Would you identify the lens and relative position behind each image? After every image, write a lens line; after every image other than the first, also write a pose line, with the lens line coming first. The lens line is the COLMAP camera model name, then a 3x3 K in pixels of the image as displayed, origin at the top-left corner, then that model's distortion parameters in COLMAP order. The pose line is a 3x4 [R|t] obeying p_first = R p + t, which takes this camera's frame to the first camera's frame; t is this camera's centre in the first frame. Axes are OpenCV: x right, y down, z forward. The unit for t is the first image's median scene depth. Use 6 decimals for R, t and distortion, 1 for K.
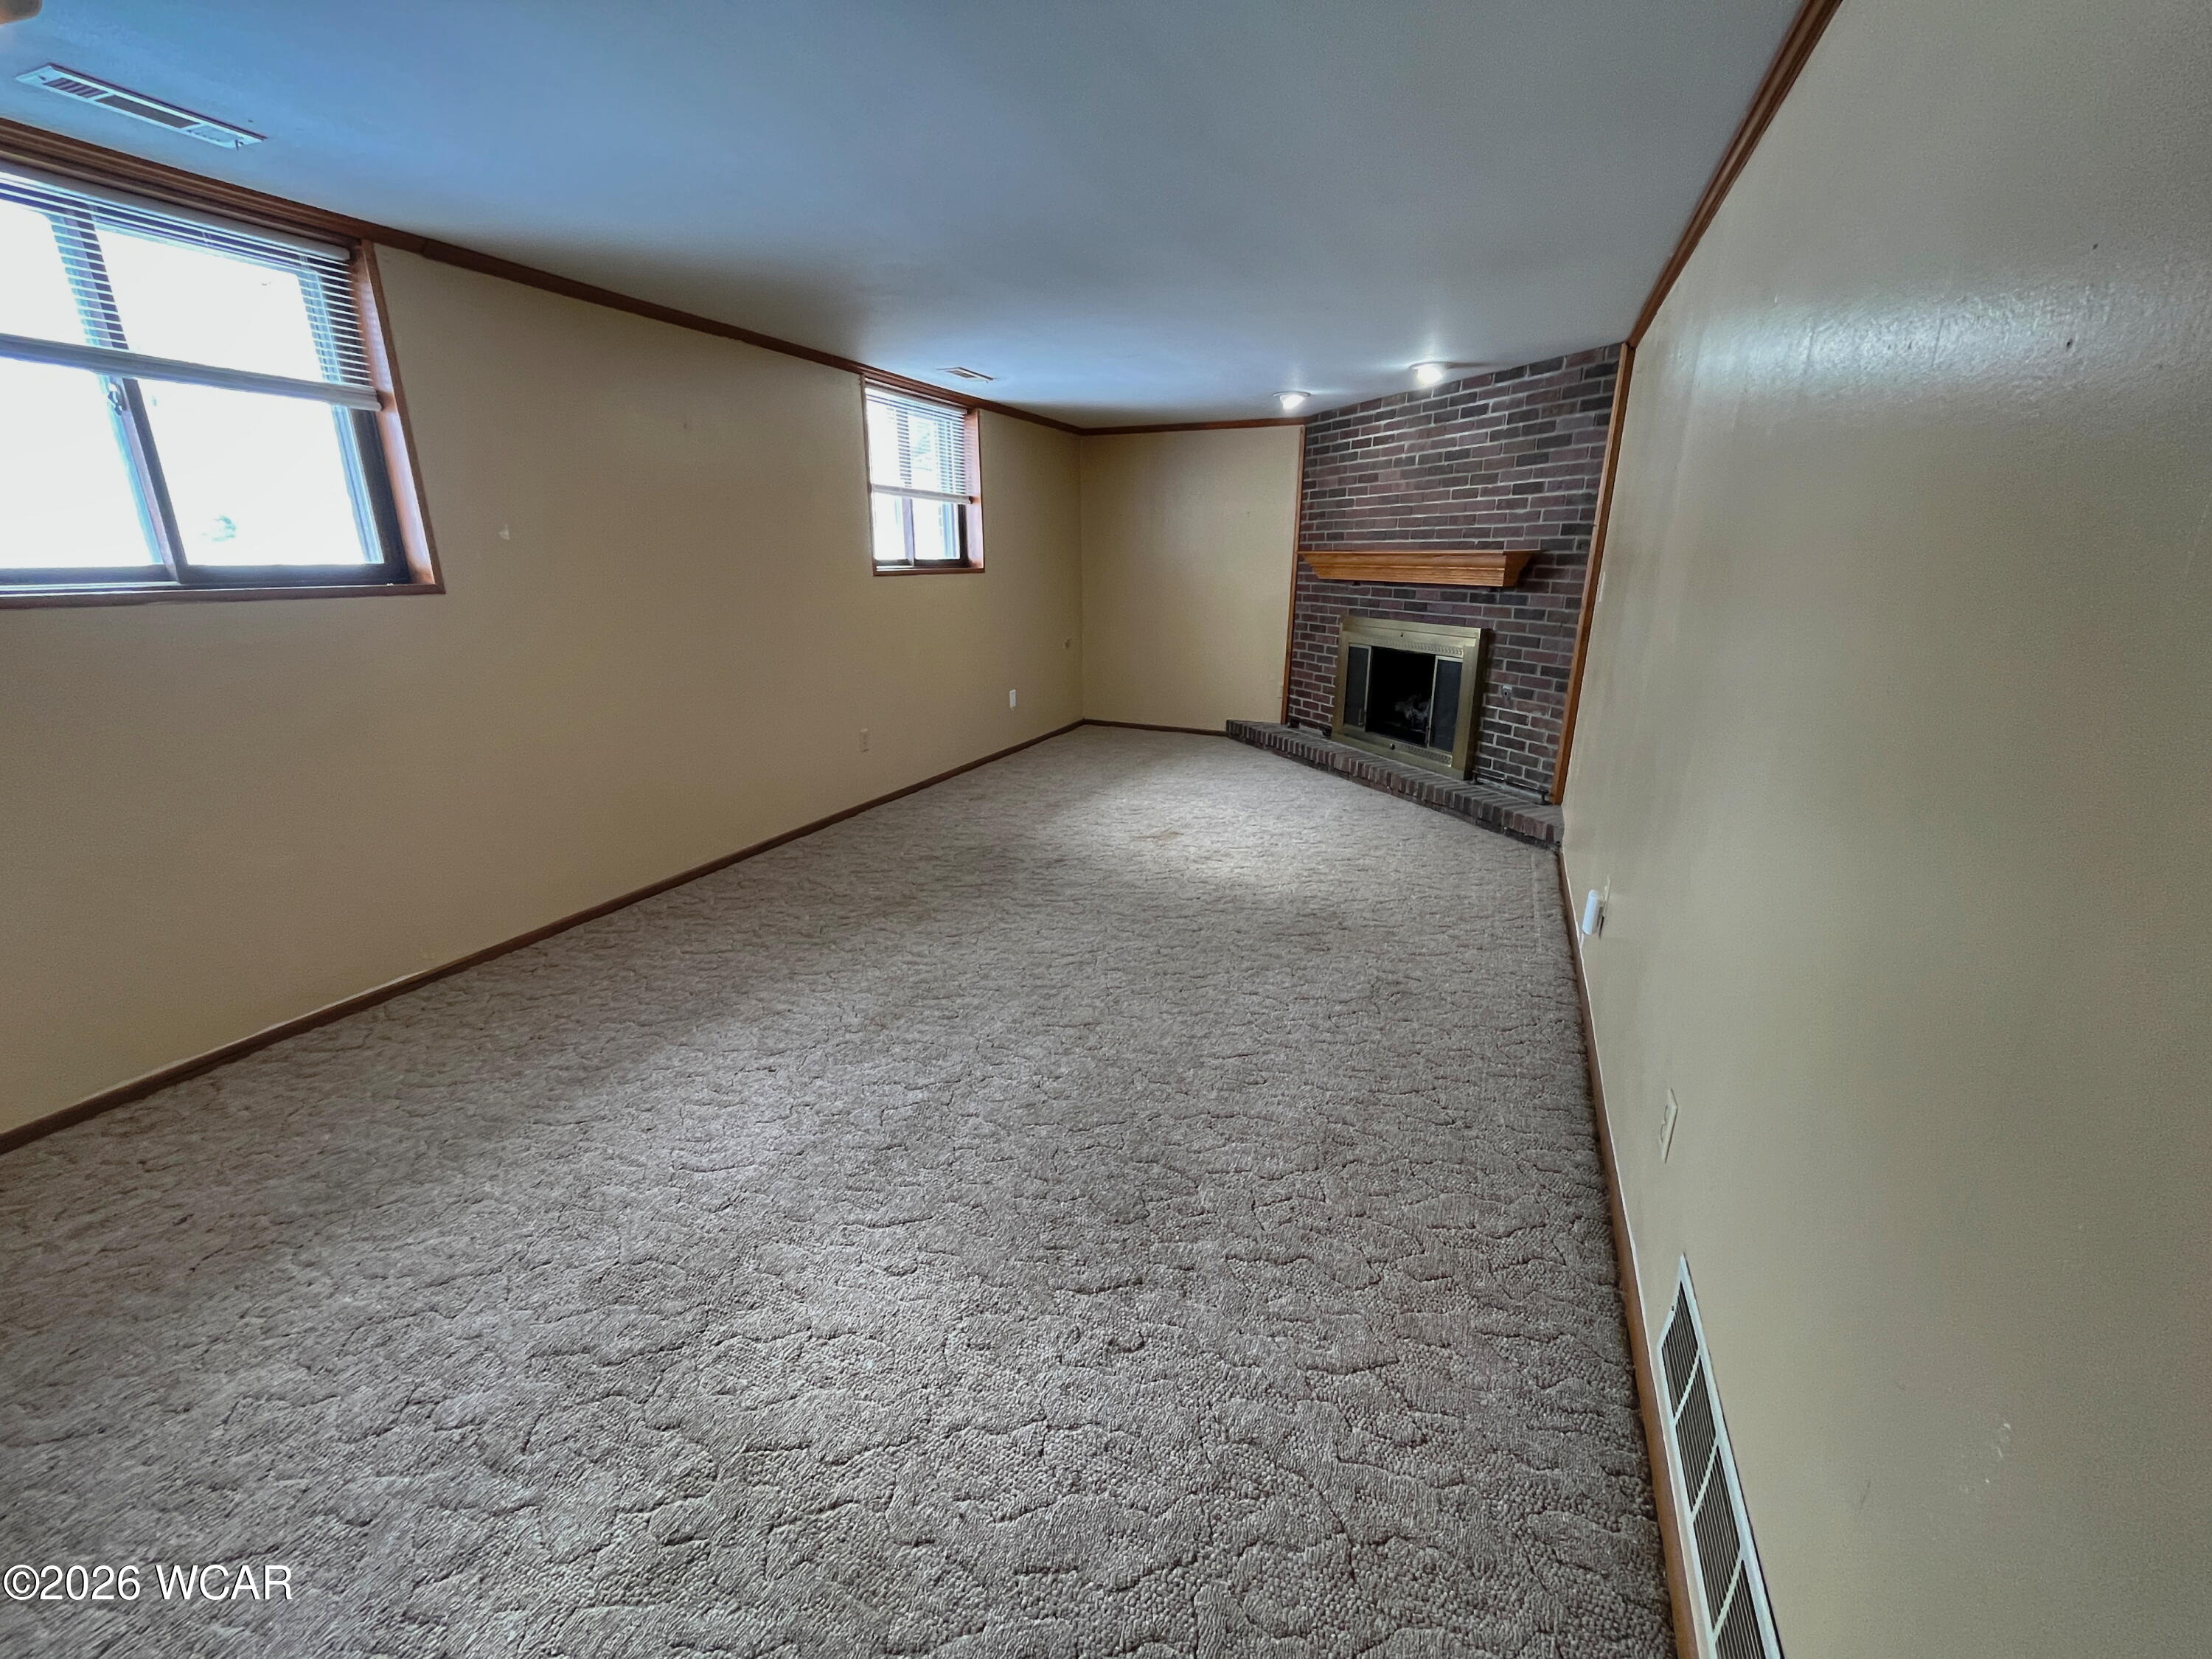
lens RADIAL K [[888.4, 0, 1102.3], [0, 888.4, 842.8], [0, 0, 1]] dist [-0.015555, 0.000375]
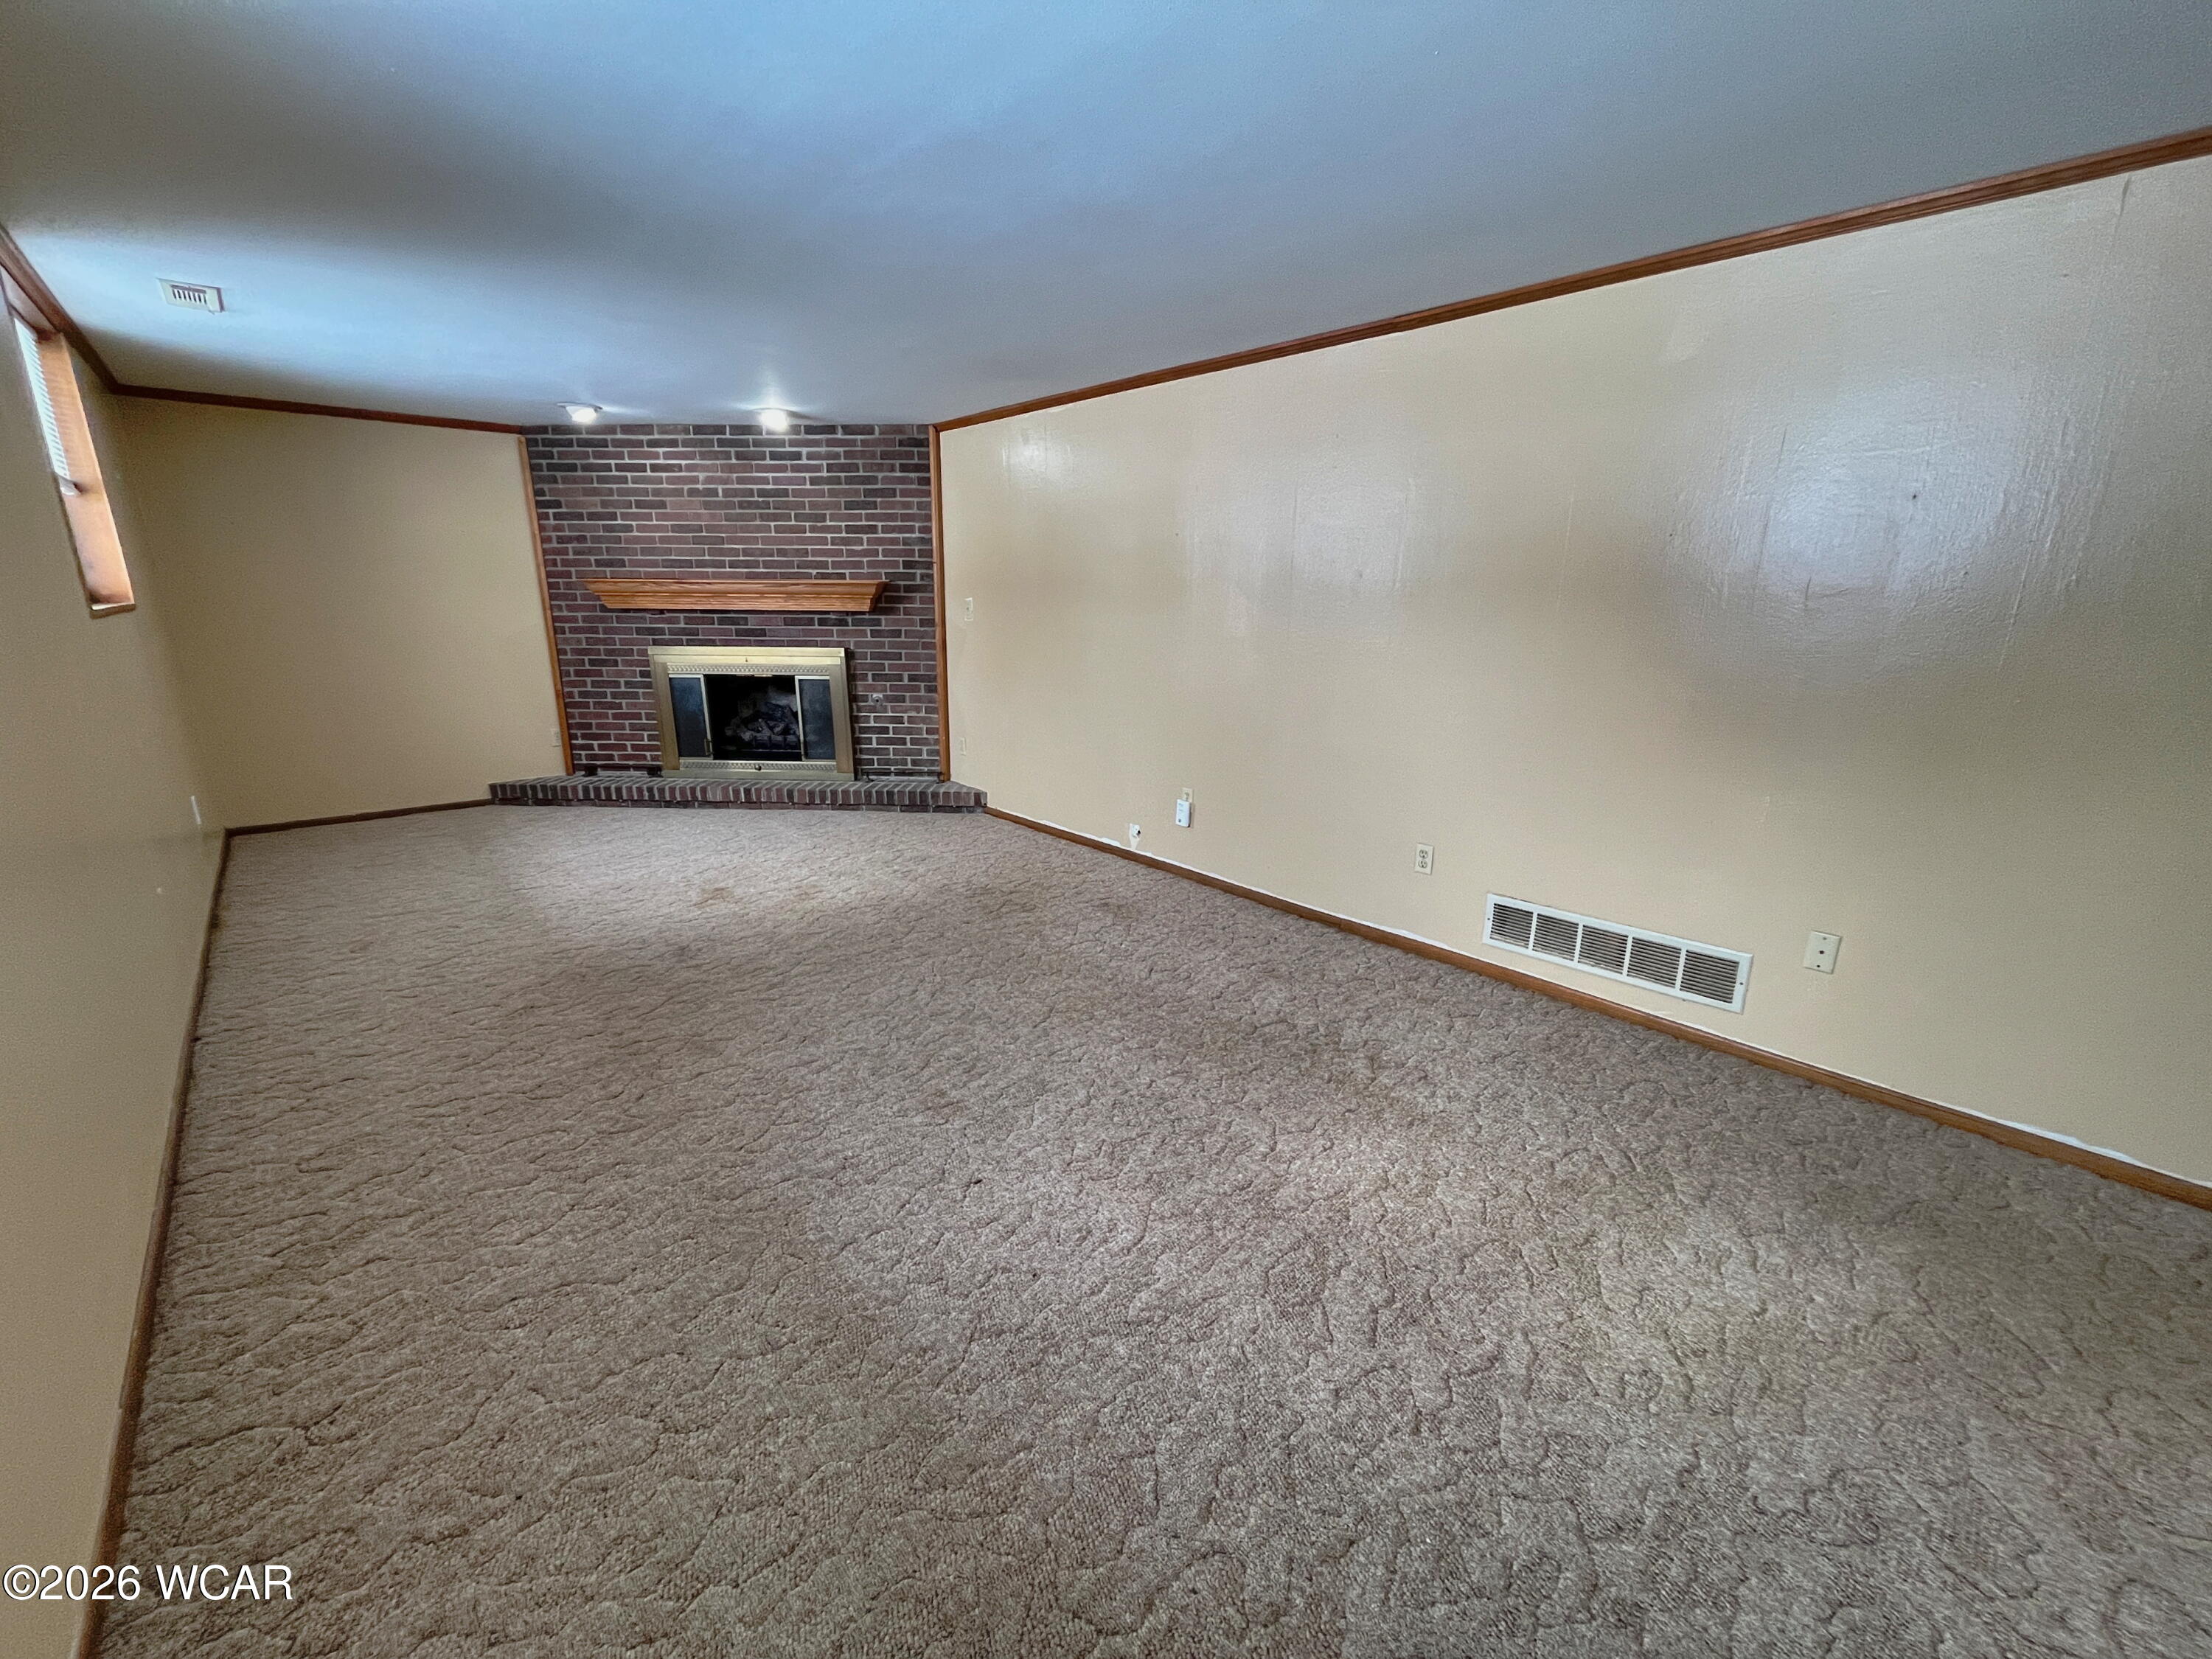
lens RADIAL K [[888.4, 0, 1102.3], [0, 888.4, 842.8], [0, 0, 1]] dist [-0.015555, 0.000375]
pose [[0.423267, -0.246971, 0.871694, -0.501830], [0.268920, 0.953017, 0.139432, -0.073063], [-0.865175, 0.175399, 0.469796, 0.219149]]
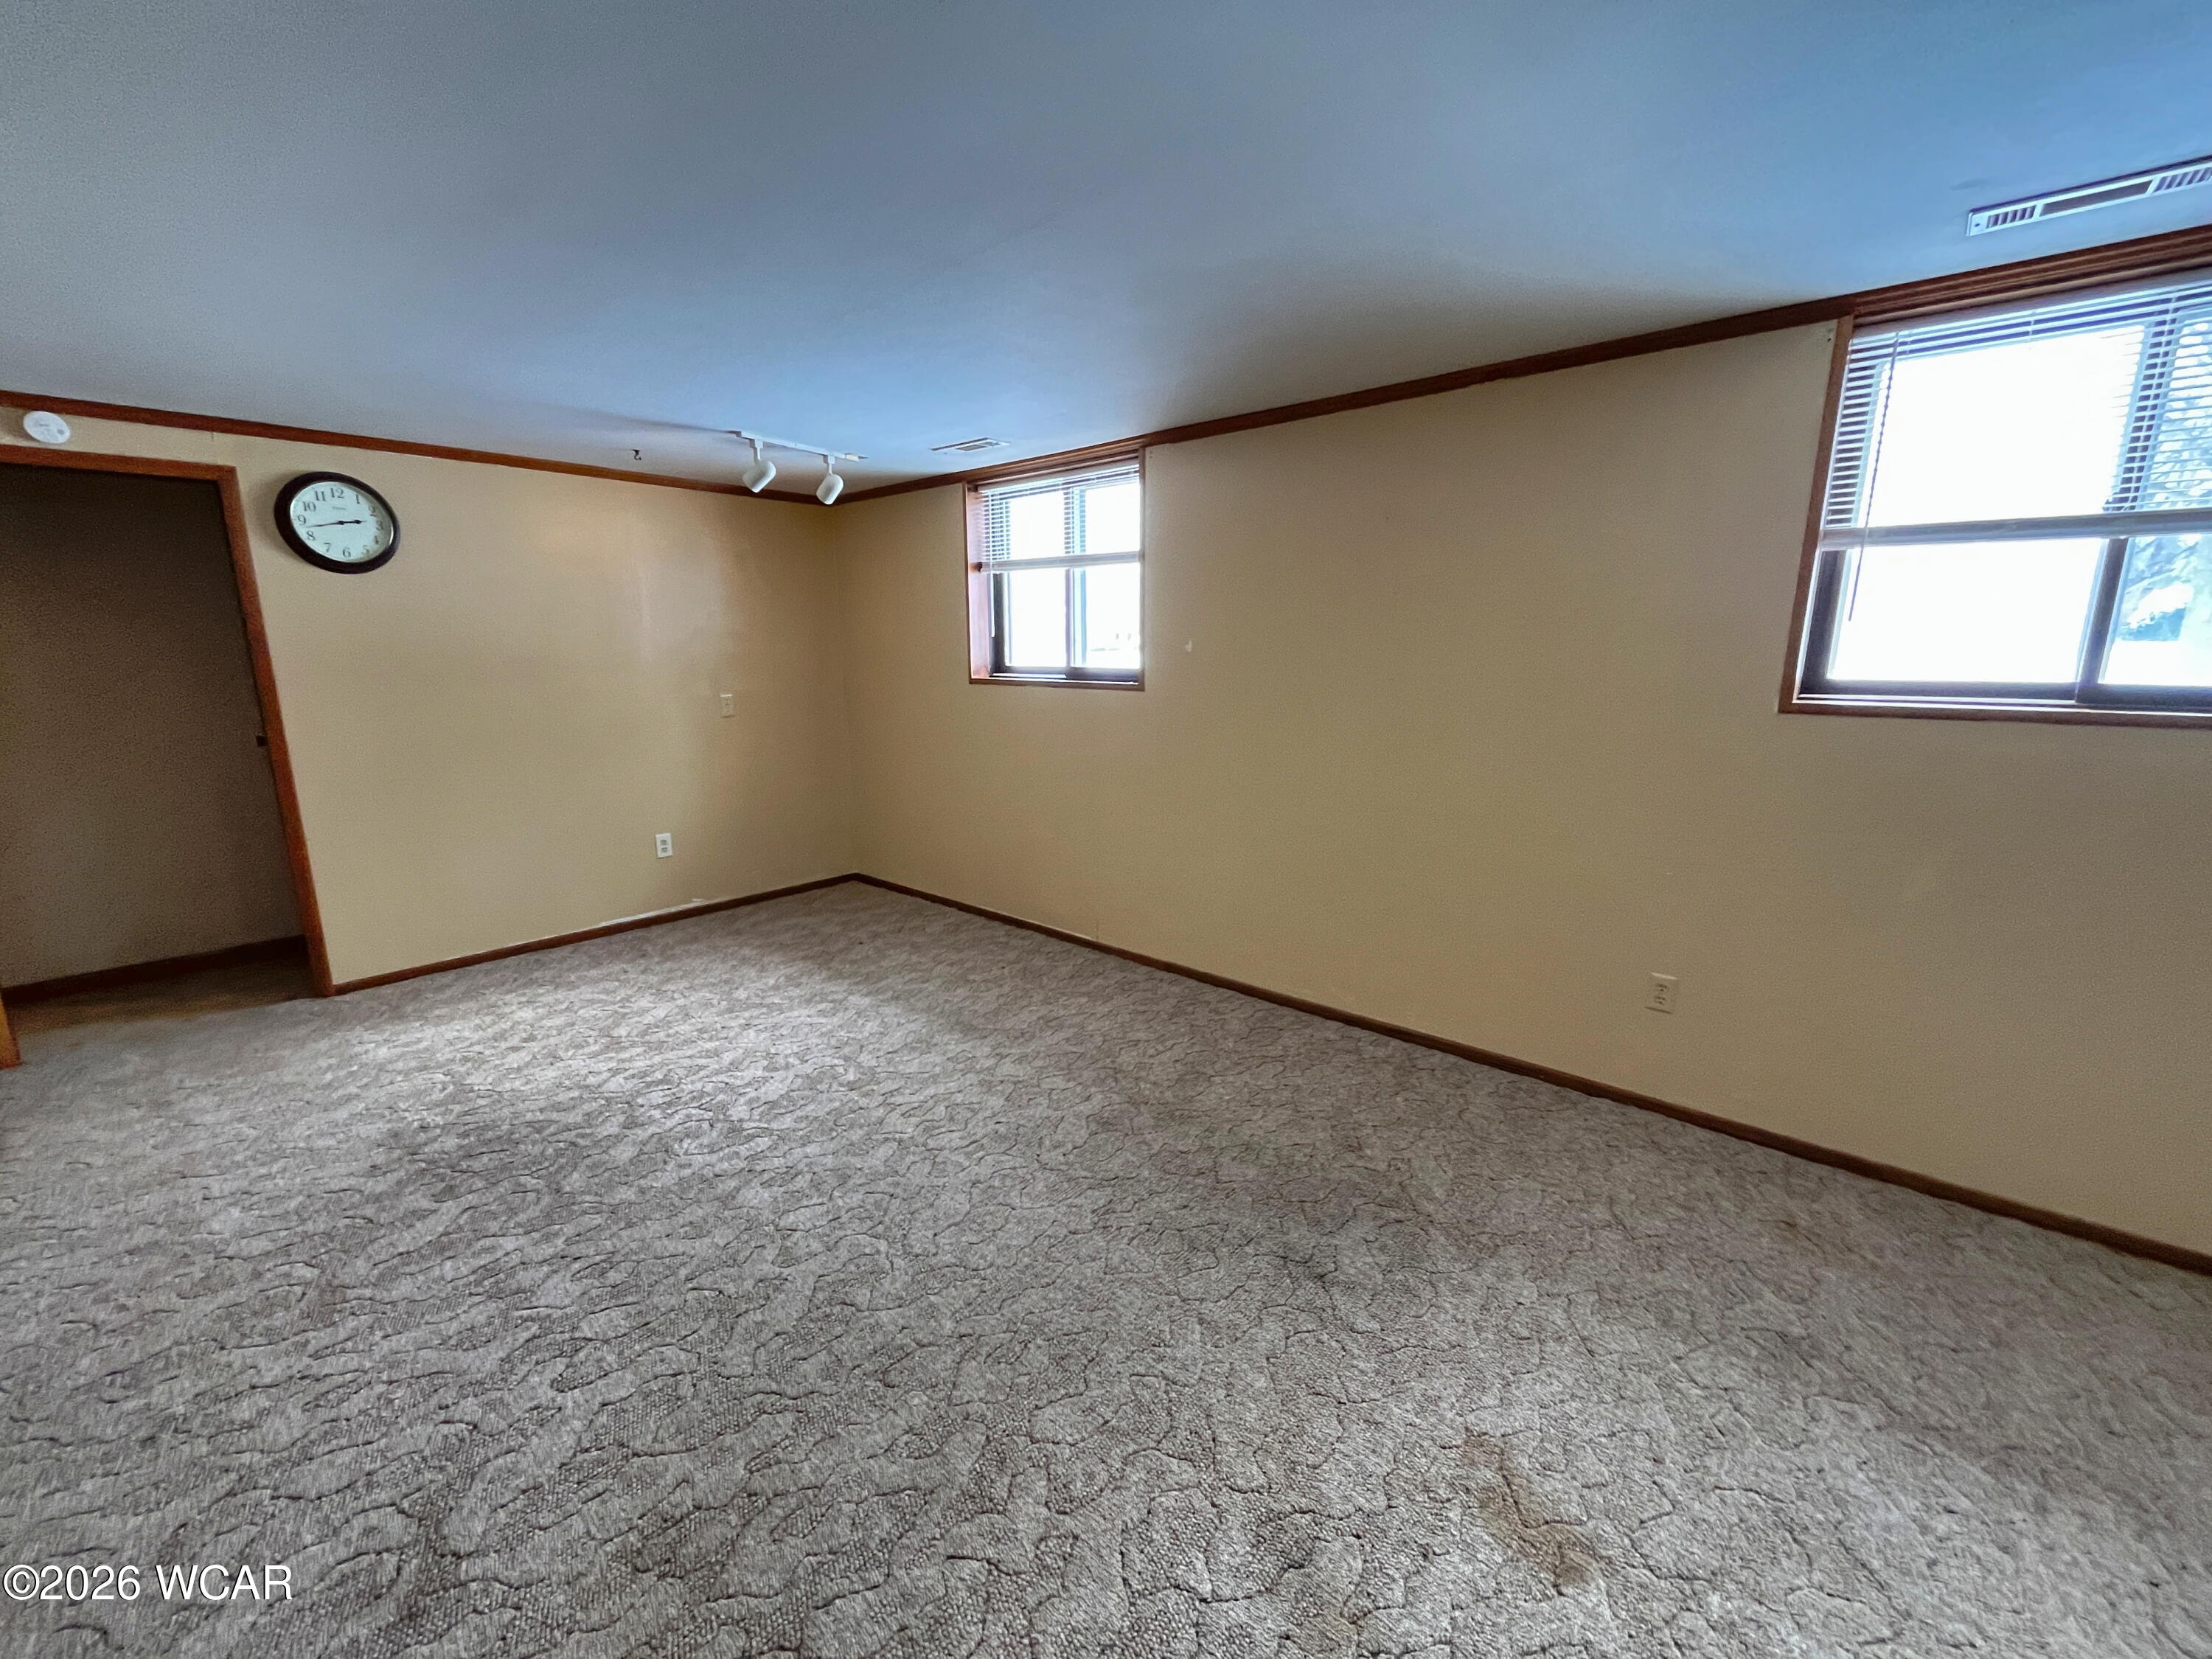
lens RADIAL K [[877.8, 0, 1110.4], [0, 877.8, 838.9], [0, 0, 1]] dist [0.001115, 0.000159]
pose [[-0.294542, 0.185515, -0.937459, 0.335714], [-0.303602, 0.911989, 0.275865, -0.253576], [0.906129, 0.365868, -0.212297, 0.777102]]
